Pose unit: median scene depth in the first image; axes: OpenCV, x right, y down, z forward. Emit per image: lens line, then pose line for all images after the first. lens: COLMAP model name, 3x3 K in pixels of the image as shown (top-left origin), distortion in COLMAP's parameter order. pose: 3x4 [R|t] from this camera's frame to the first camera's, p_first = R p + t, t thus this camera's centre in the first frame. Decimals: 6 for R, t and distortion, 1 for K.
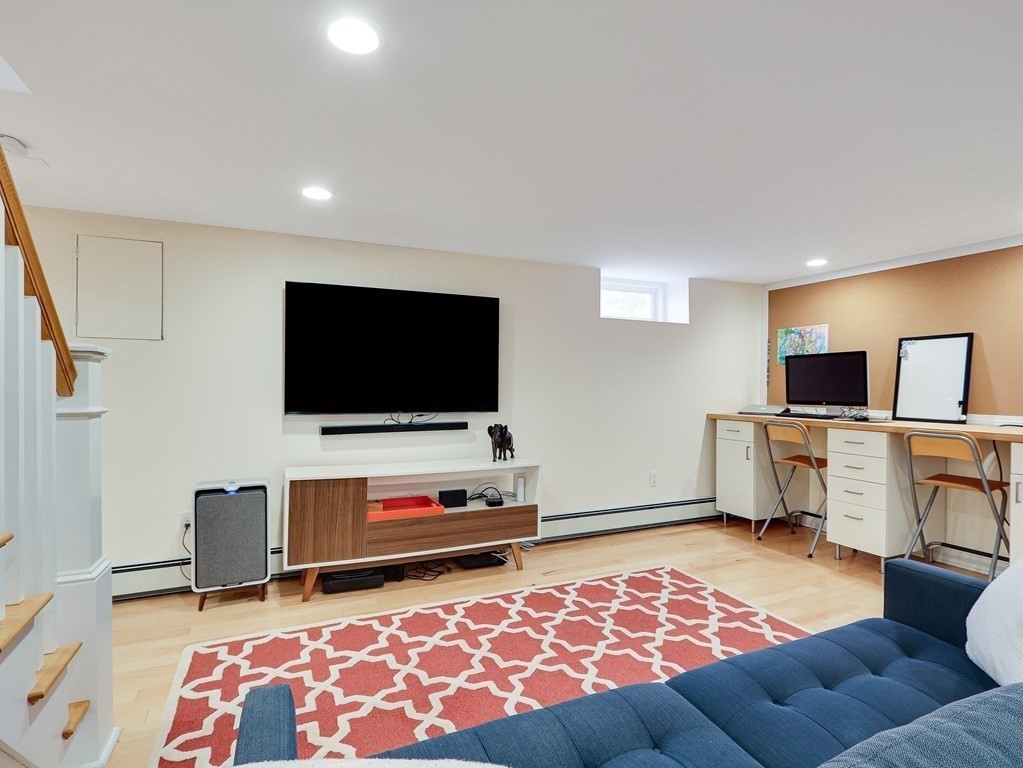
lens RADIAL K [[535.0, 0, 504.7], [0, 535.0, 383.5], [0, 0, 1]] dist [0.002331, -0.001896]
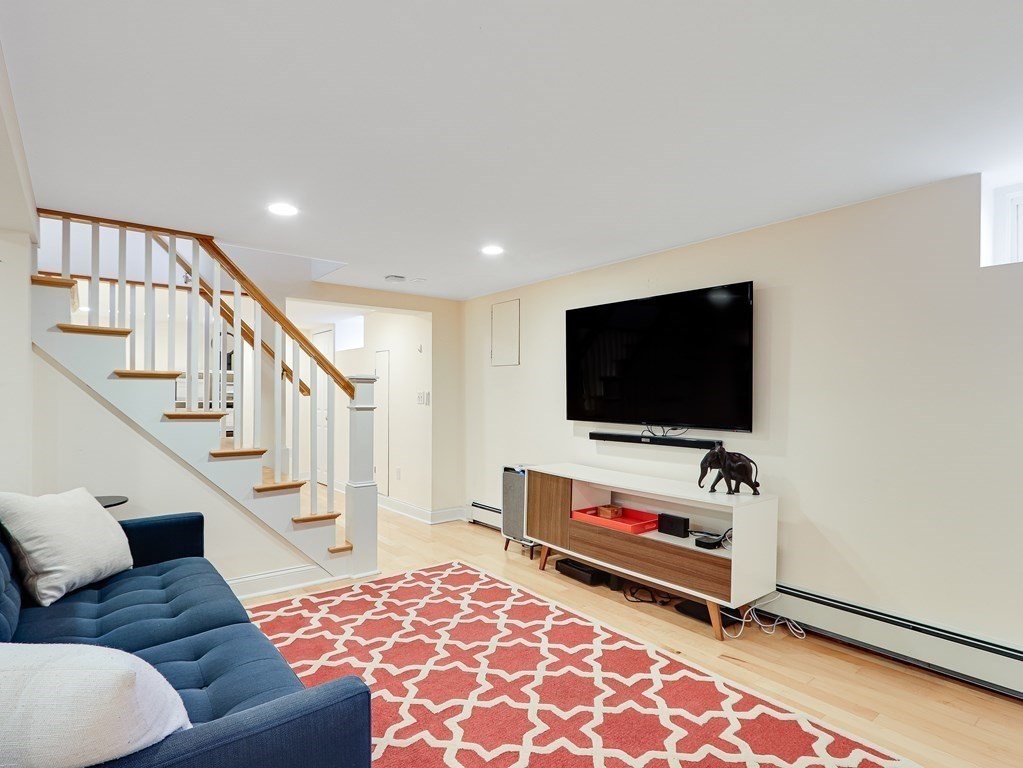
lens RADIAL K [[535.0, 0, 504.7], [0, 535.0, 383.5], [0, 0, 1]] dist [0.002331, -0.001896]
pose [[0.247777, -0.023170, -0.968540, 0.828150], [-0.005395, 0.999665, -0.025295, 0.007157], [0.968802, 0.011493, 0.247569, 0.613429]]
